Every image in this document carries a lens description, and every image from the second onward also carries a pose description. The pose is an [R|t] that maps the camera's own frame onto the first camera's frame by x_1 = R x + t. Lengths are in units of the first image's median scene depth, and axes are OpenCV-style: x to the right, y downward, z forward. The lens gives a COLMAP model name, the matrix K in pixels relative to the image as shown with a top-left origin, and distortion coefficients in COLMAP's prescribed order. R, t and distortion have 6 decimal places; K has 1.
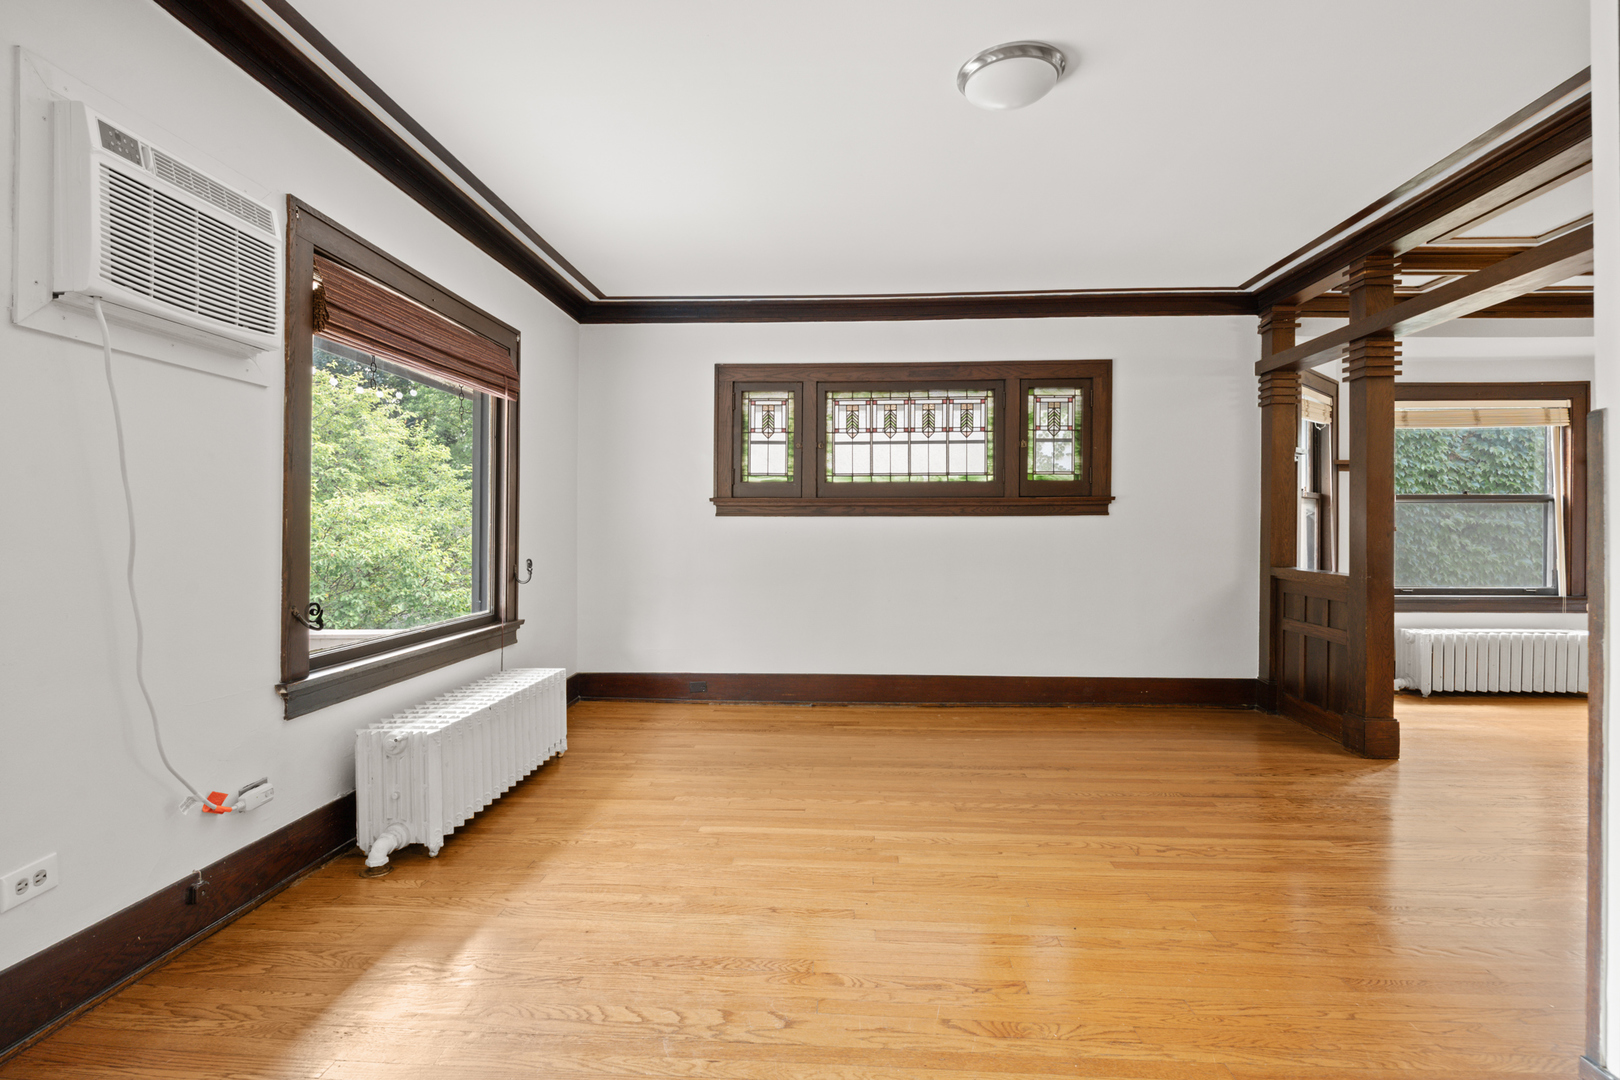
lens RADIAL K [[781.9, 0, 811.5], [0, 781.9, 534.4], [0, 0, 1]] dist [-0.008919, 0.001121]
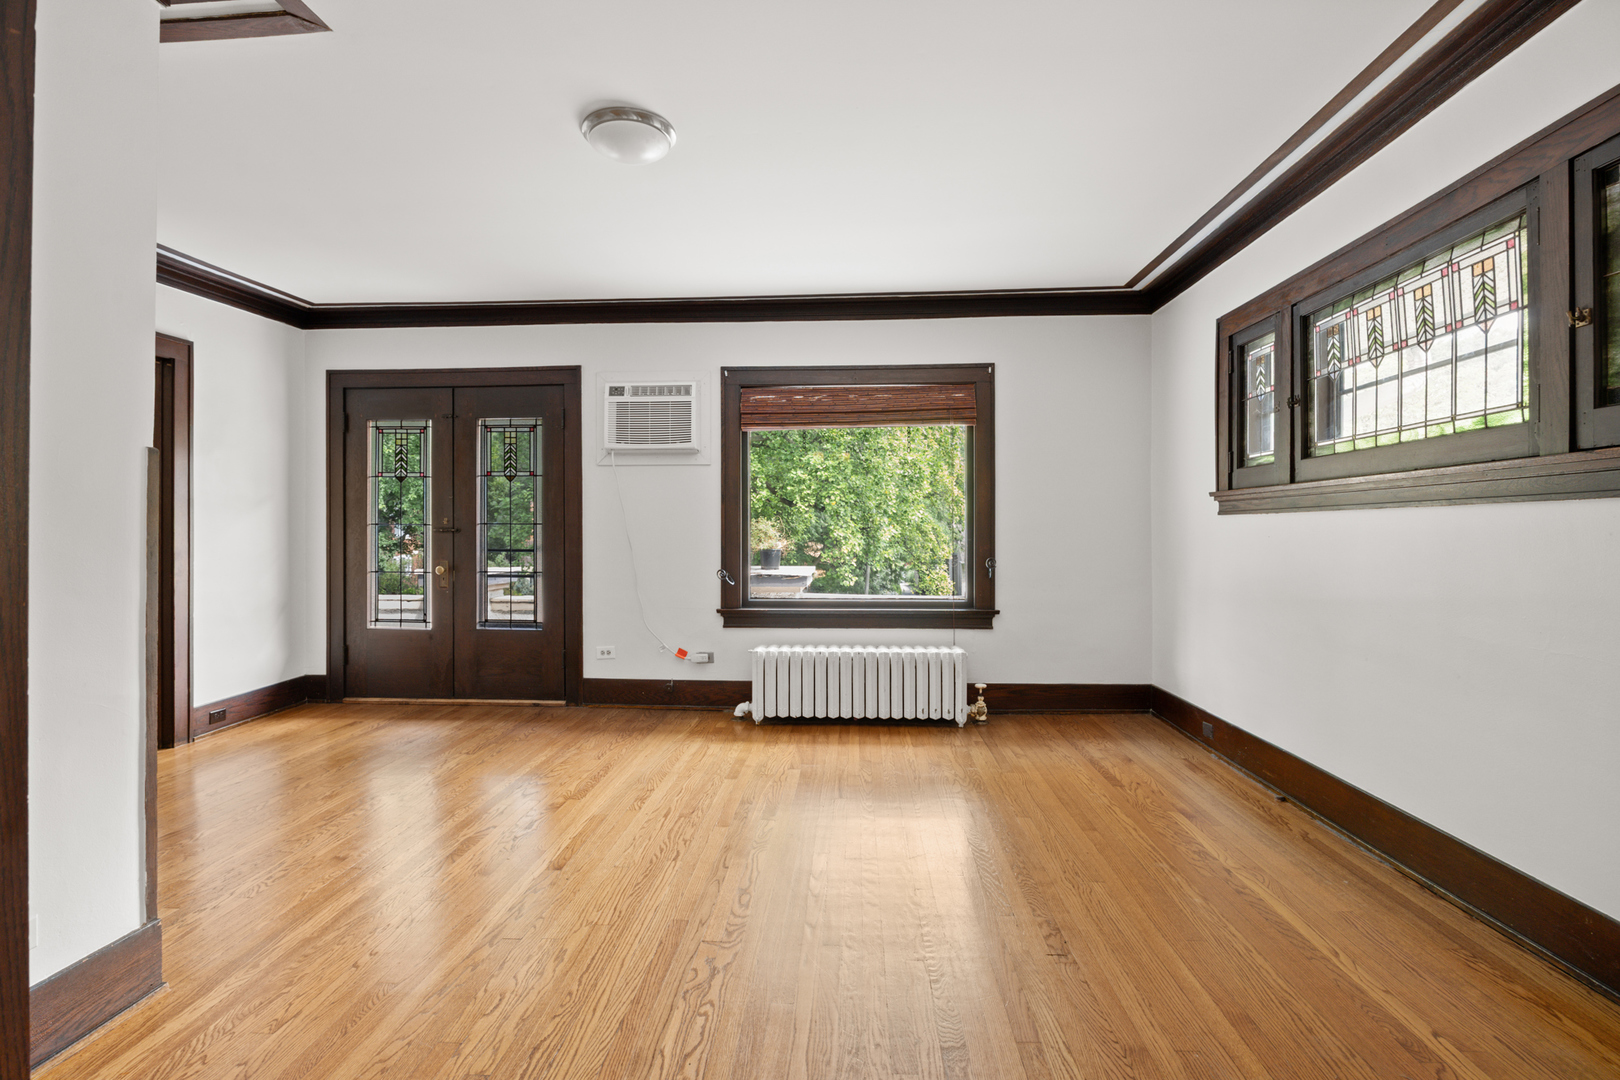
lens RADIAL K [[781.9, 0, 802.3], [0, 781.9, 527.5], [0, 0, 1]] dist [-0.008919, 0.001121]
pose [[-0.009943, -0.004621, -0.999940, 1.147745], [-0.004022, 0.999981, -0.004581, -0.009366], [0.999942, 0.003976, -0.009962, 1.043680]]
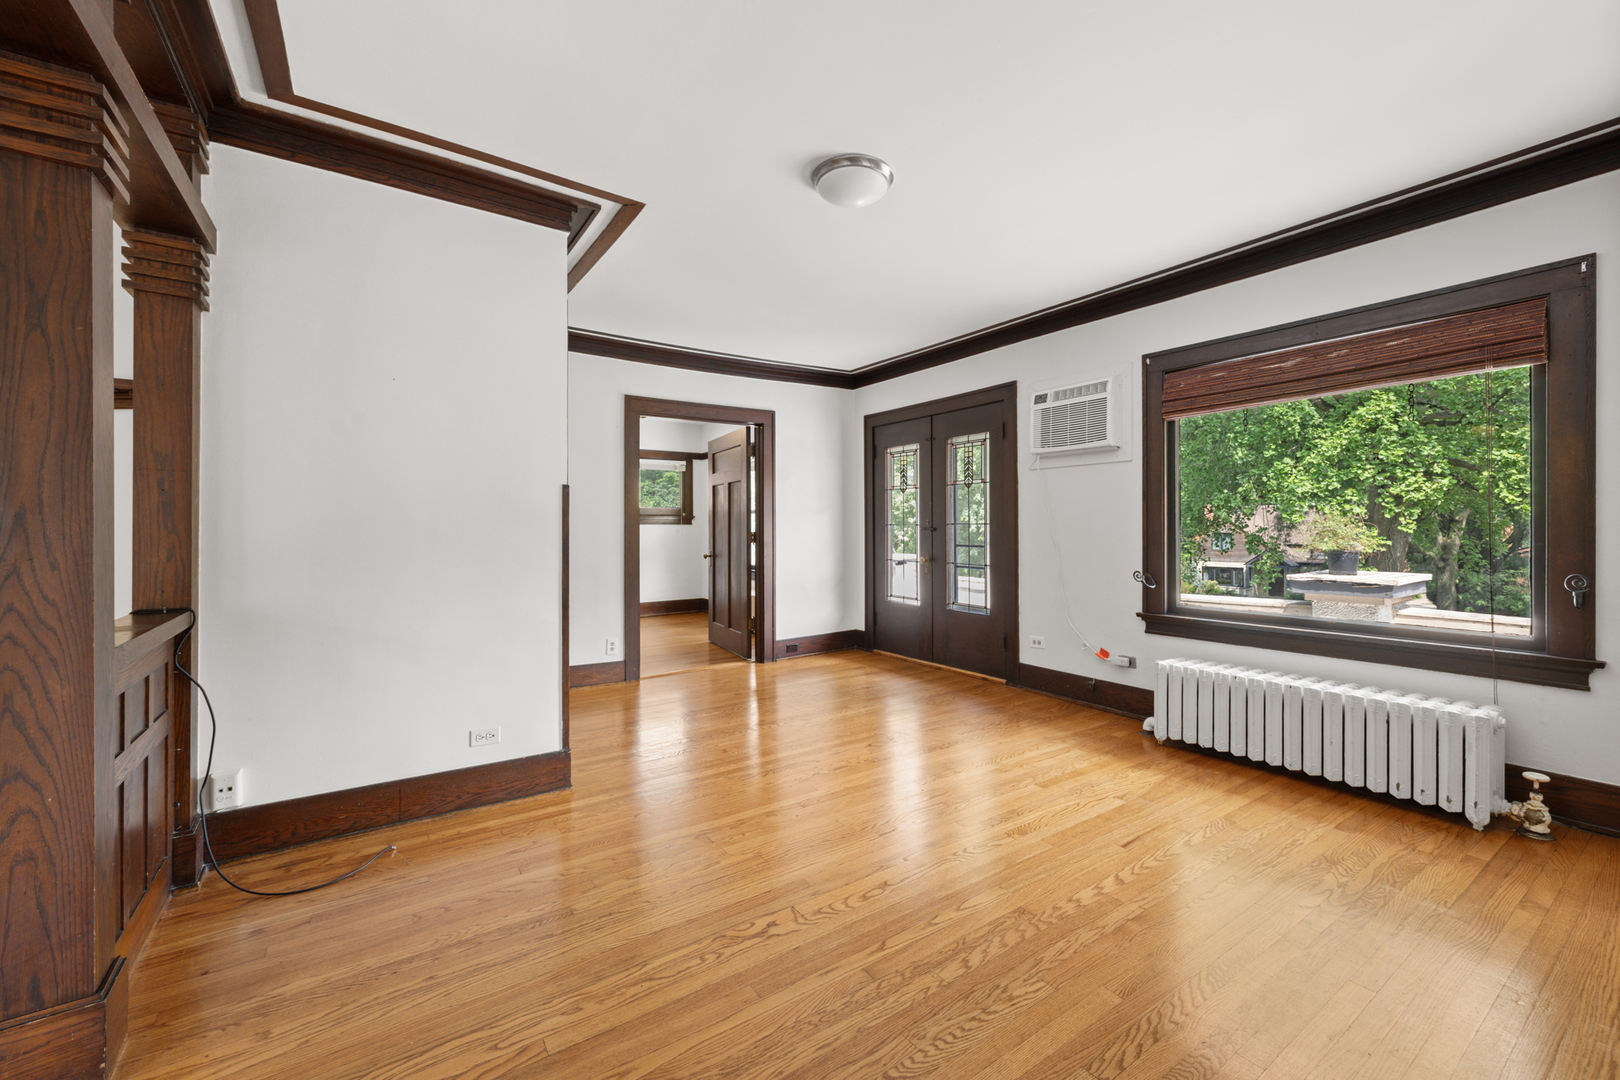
lens RADIAL K [[648.4, 0, 809.9], [0, 648.4, 535.7], [0, 0, 1]] dist [0.006438, 0.000185]
pose [[-0.792673, 0.007771, -0.609597, 0.795351], [-0.001664, 0.999887, 0.014909, -0.016462], [0.609645, 0.012832, -0.792571, 1.493400]]
